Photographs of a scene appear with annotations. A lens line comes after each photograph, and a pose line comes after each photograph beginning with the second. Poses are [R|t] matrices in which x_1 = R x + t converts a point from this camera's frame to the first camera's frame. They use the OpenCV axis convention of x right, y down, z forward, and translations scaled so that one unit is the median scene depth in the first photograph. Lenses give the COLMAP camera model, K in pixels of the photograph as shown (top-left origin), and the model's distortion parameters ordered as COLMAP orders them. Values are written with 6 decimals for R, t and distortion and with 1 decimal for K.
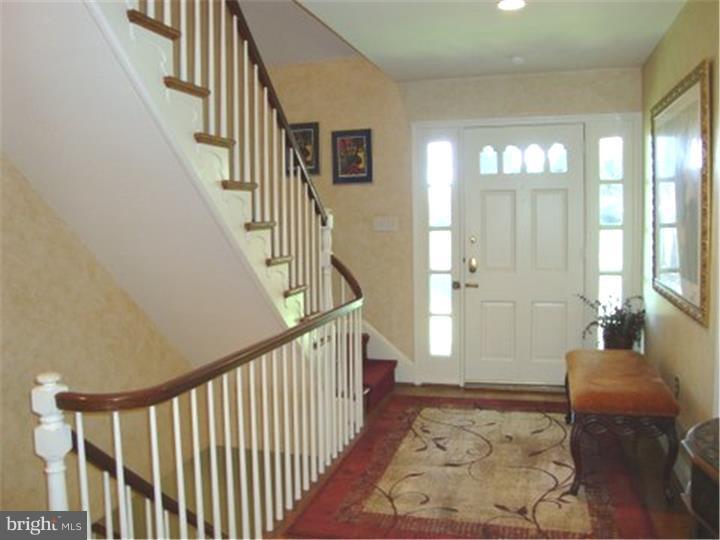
lens RADIAL K [[650.7, 0, 360.0], [0, 650.7, 270.0], [0, 0, 1]] dist [-0.191218, 0.191291]
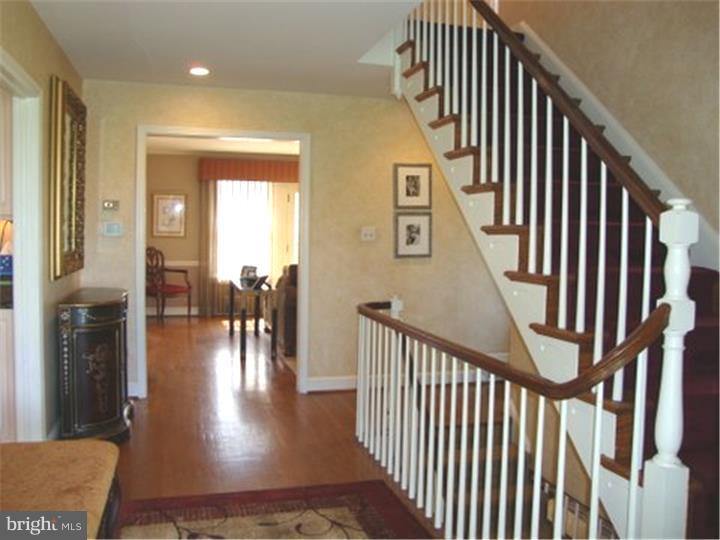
lens RADIAL K [[650.7, 0, 360.0], [0, 650.7, 270.0], [0, 0, 1]] dist [-0.191218, 0.191291]
pose [[-0.854379, 0.028624, -0.518862, 0.514454], [-0.034663, 0.993119, 0.111864, -0.118392], [0.518494, 0.113559, -0.847507, 1.862562]]
